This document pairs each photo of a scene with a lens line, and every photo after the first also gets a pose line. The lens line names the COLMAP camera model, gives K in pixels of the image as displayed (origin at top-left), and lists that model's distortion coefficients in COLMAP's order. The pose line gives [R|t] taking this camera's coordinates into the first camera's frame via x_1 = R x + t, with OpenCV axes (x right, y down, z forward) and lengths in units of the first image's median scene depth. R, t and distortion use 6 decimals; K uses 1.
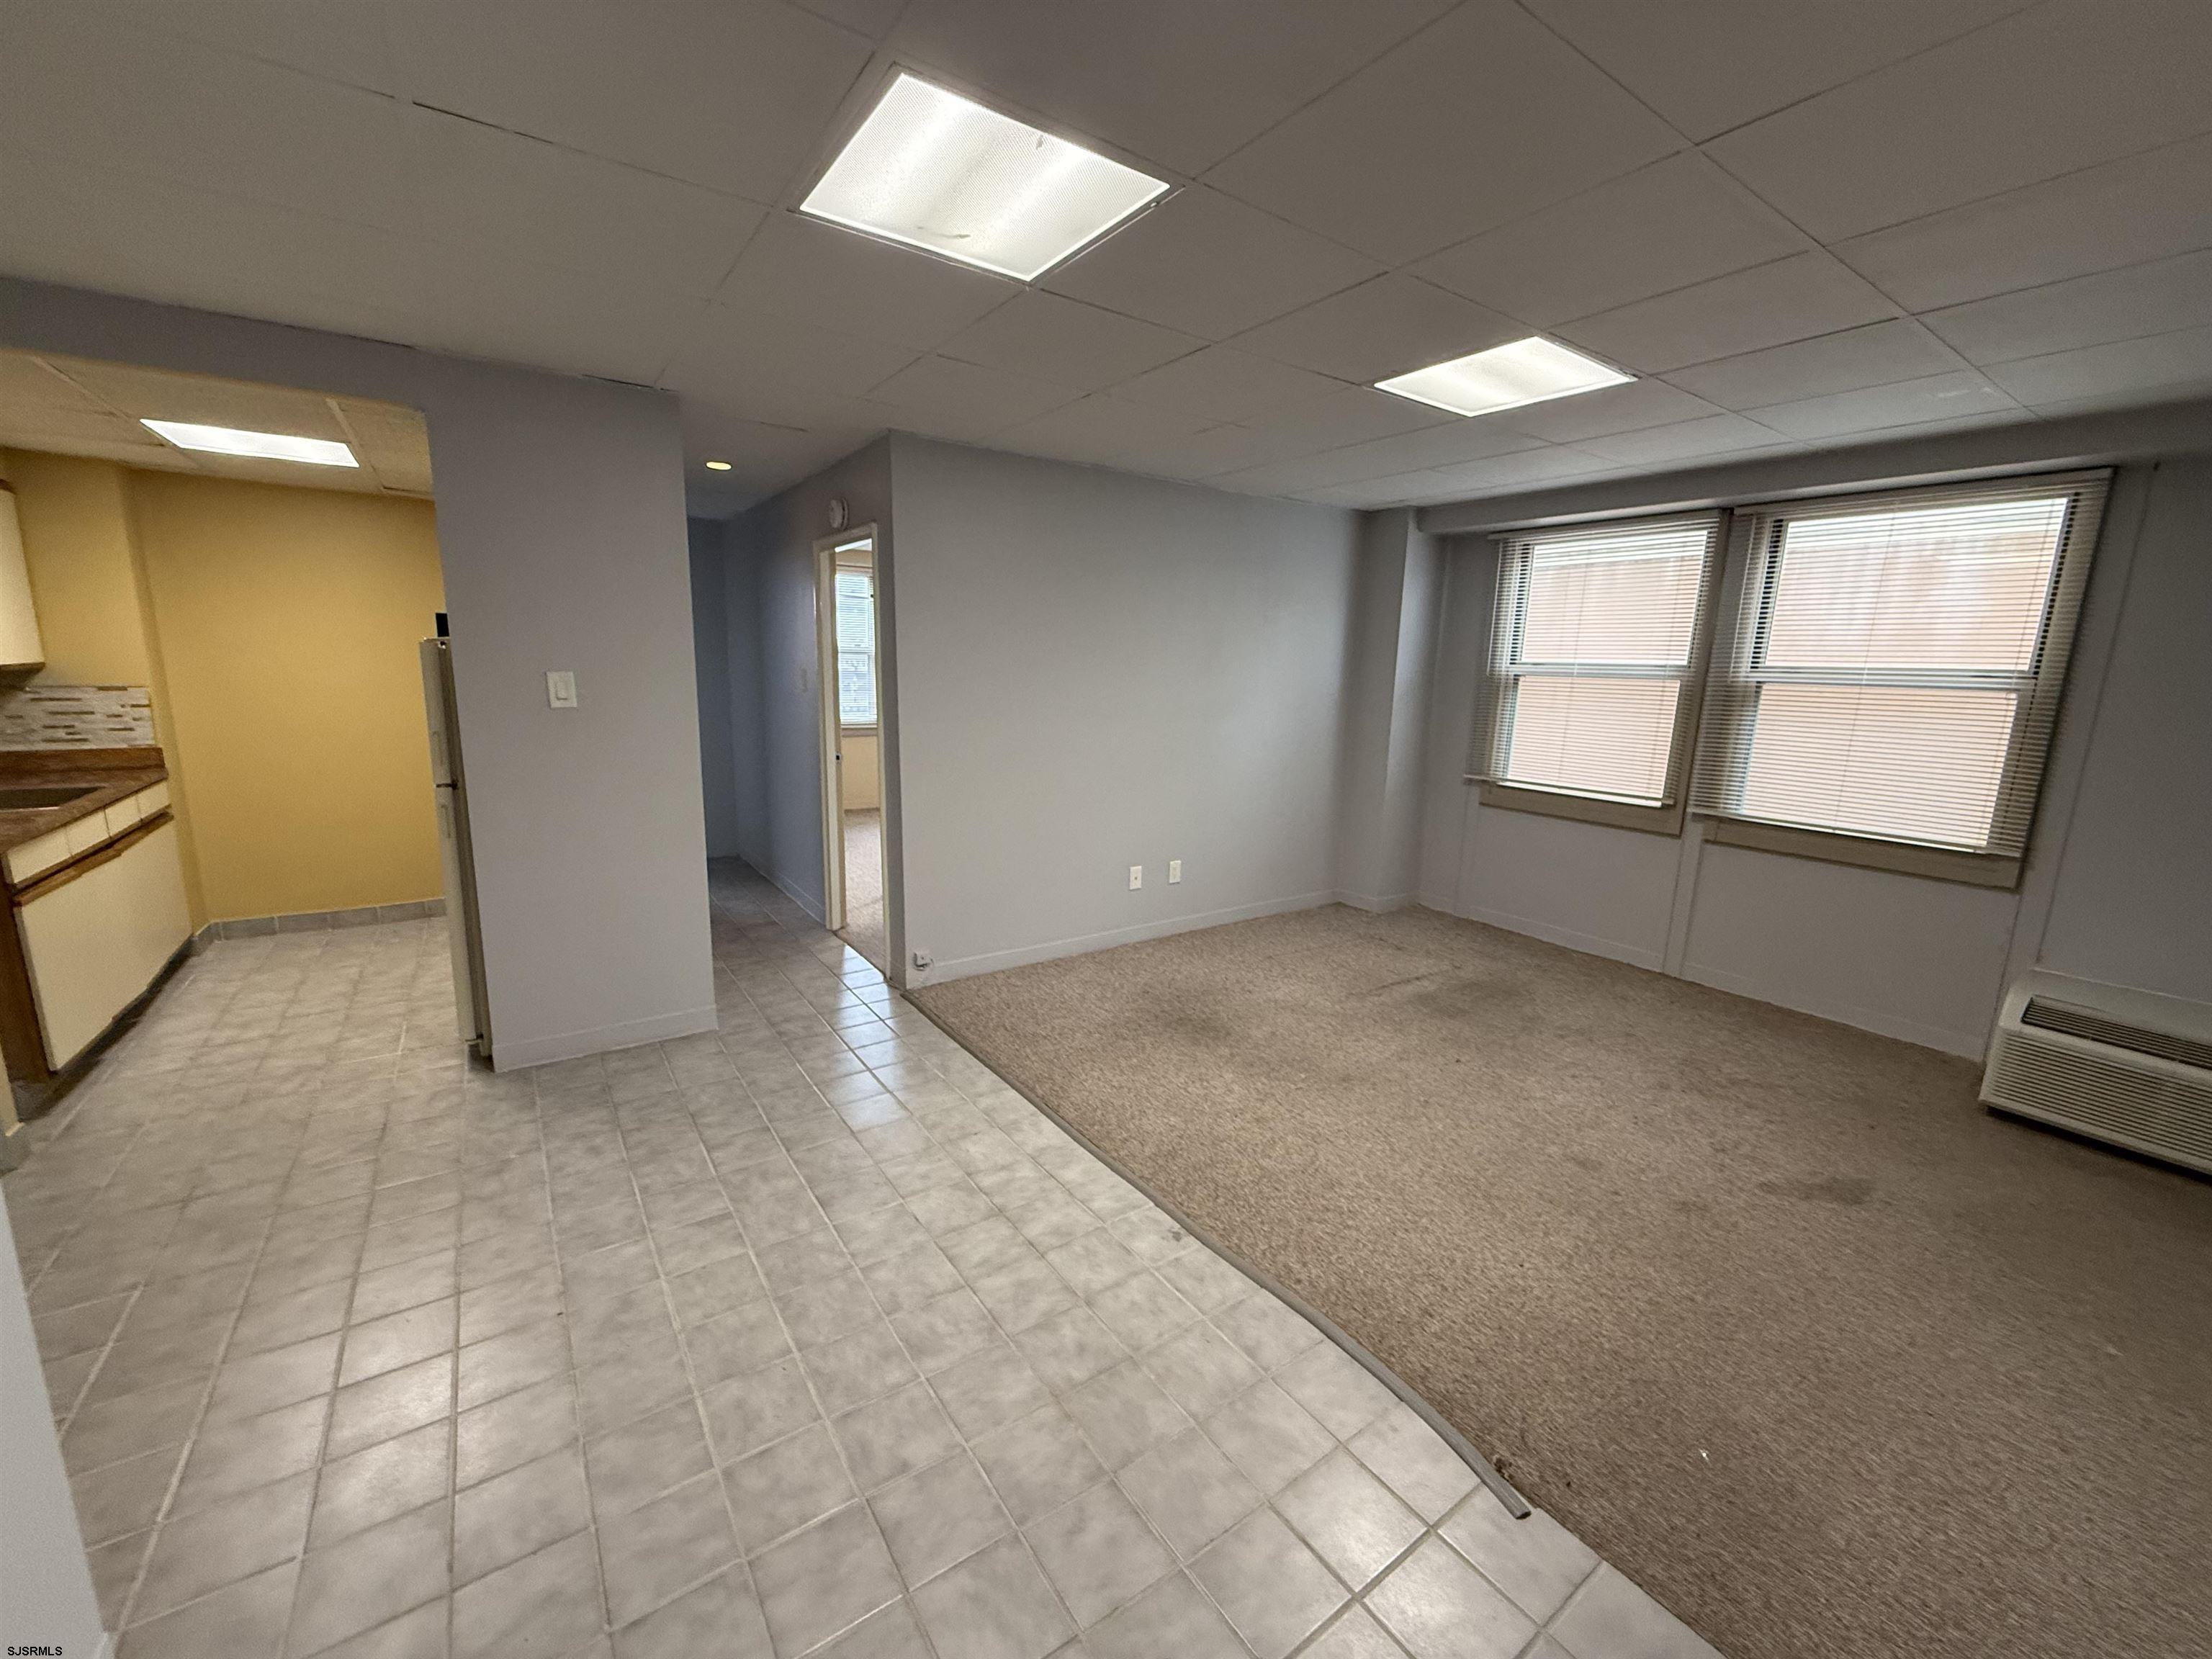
lens RADIAL K [[881.4, 0, 1099.8], [0, 881.4, 831.6], [0, 0, 1]] dist [0.000600, 0.000092]
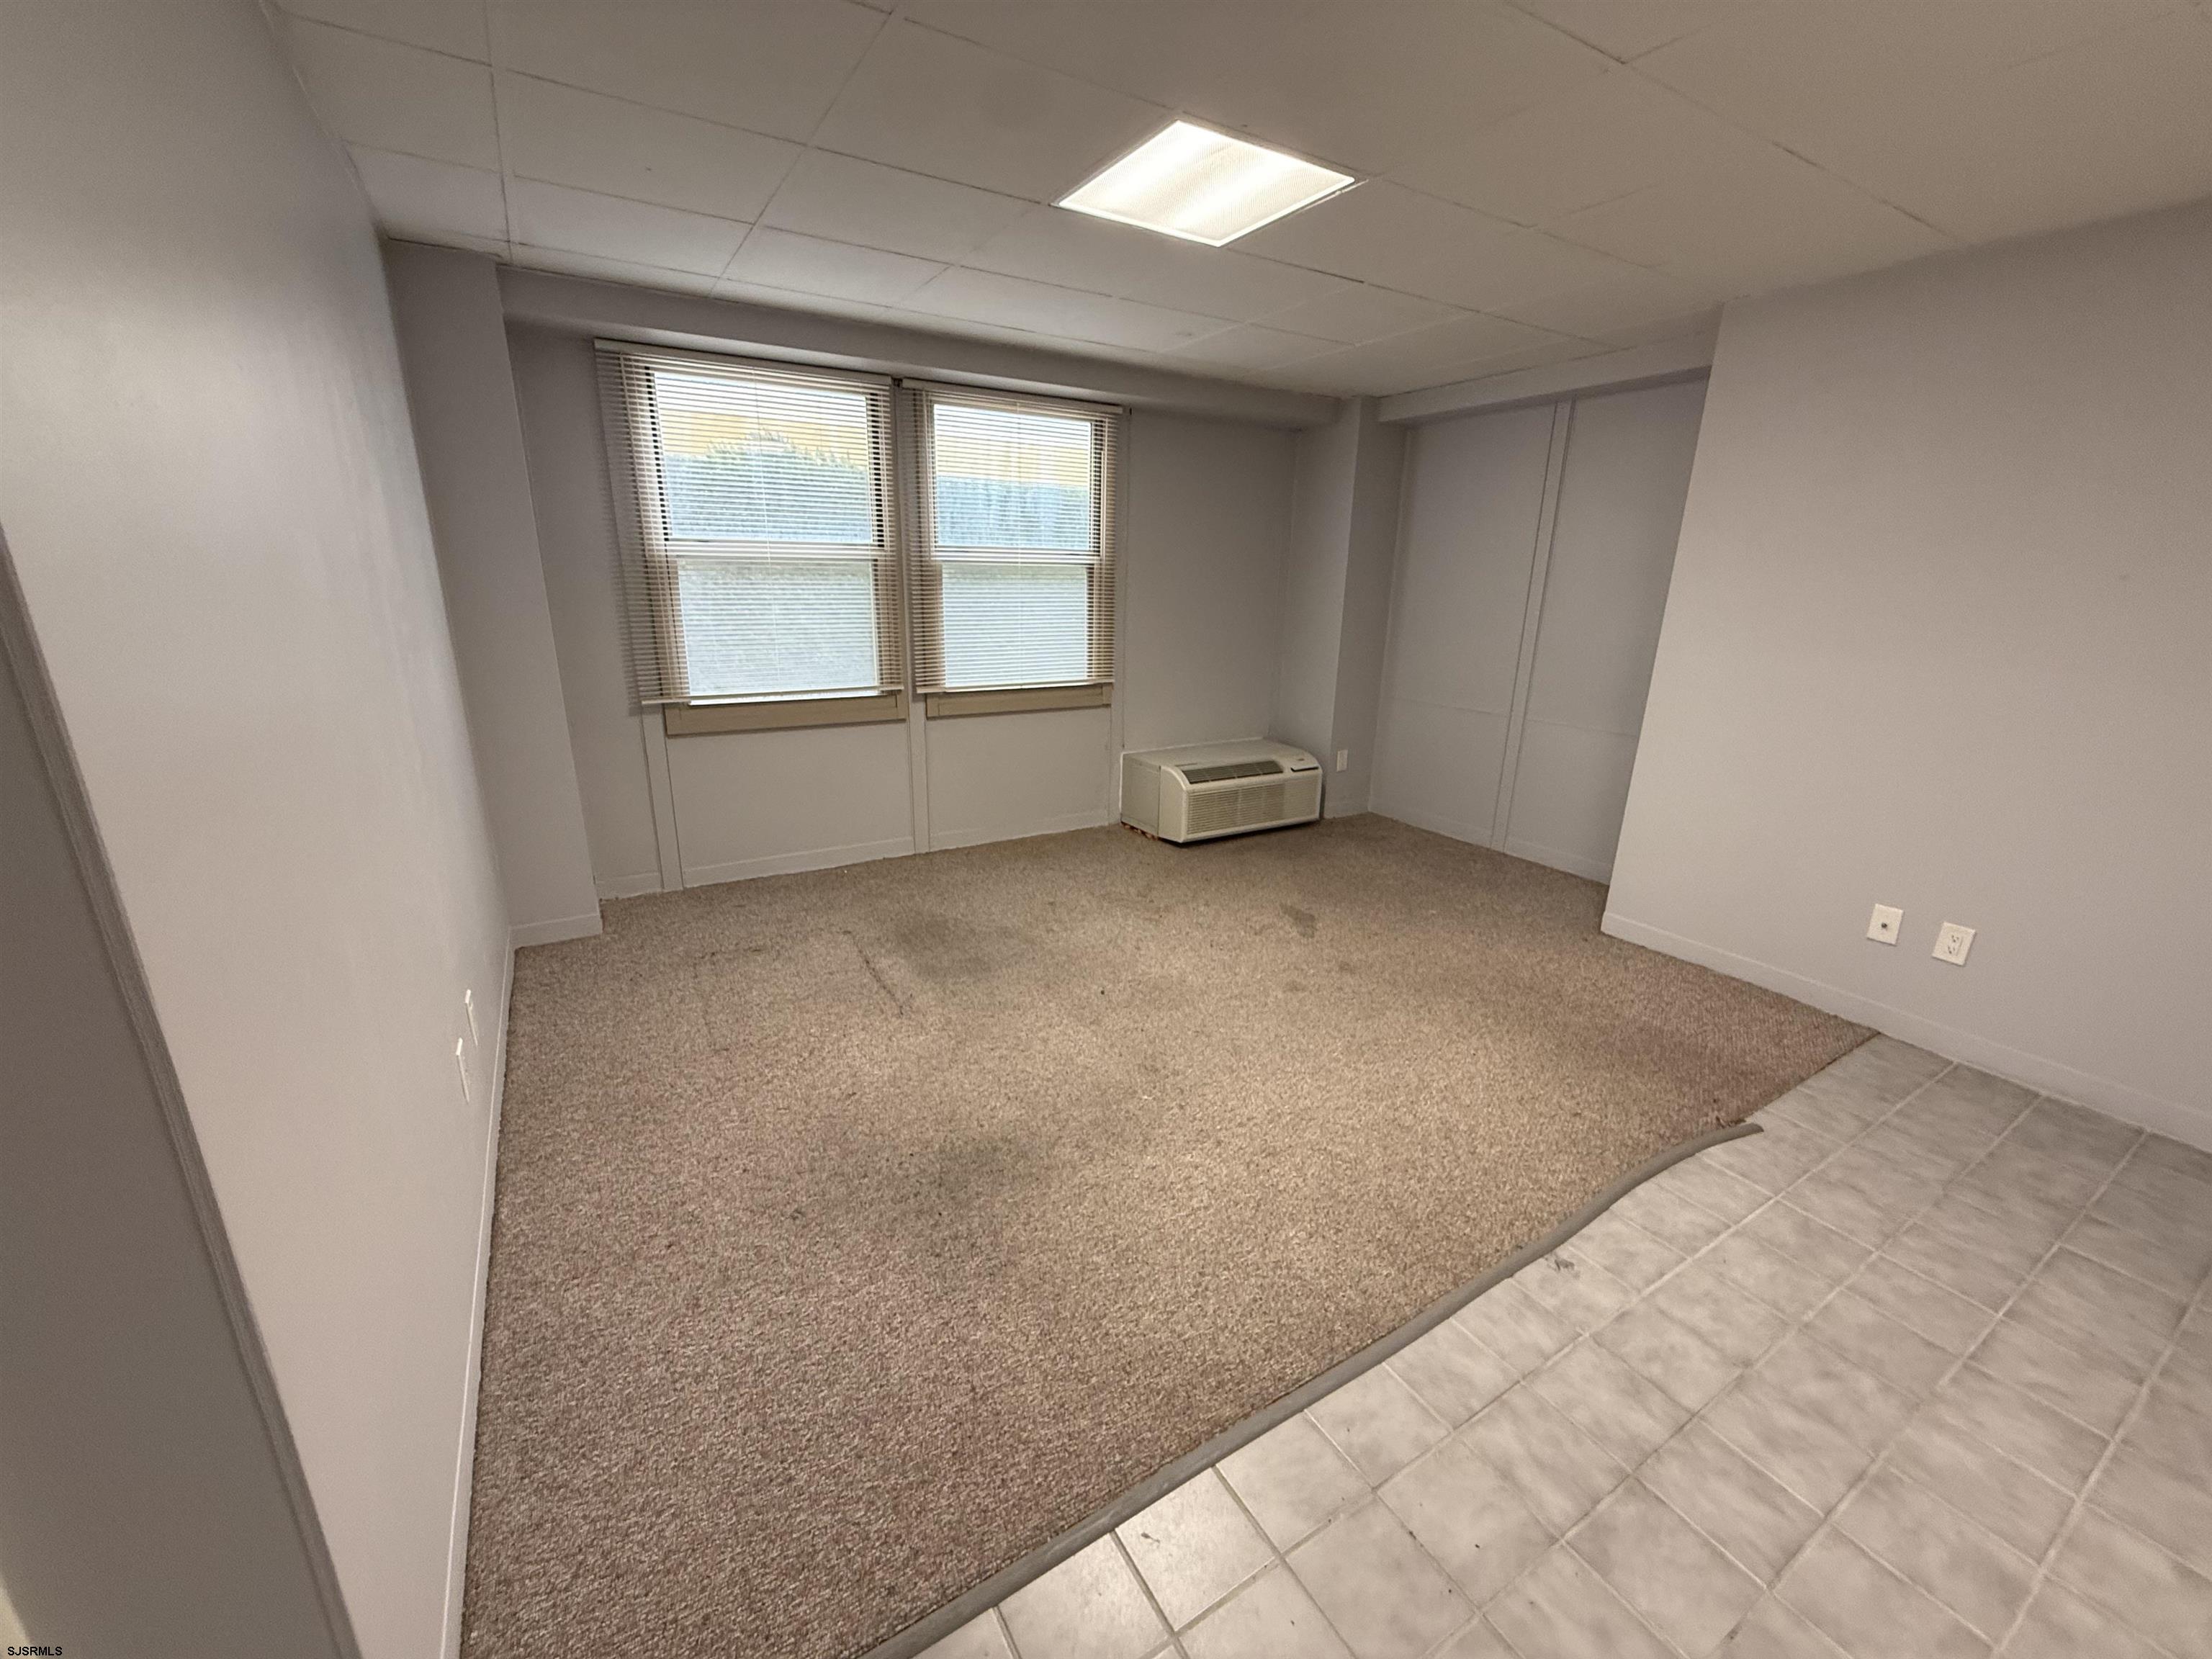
lens RADIAL K [[881.4, 0, 1099.8], [0, 881.4, 831.6], [0, 0, 1]] dist [0.000600, 0.000092]
pose [[0.060087, -0.309288, 0.949068, -0.416855], [0.175365, 0.939269, 0.294992, -0.170484], [-0.982668, 0.148708, 0.110676, 0.884732]]
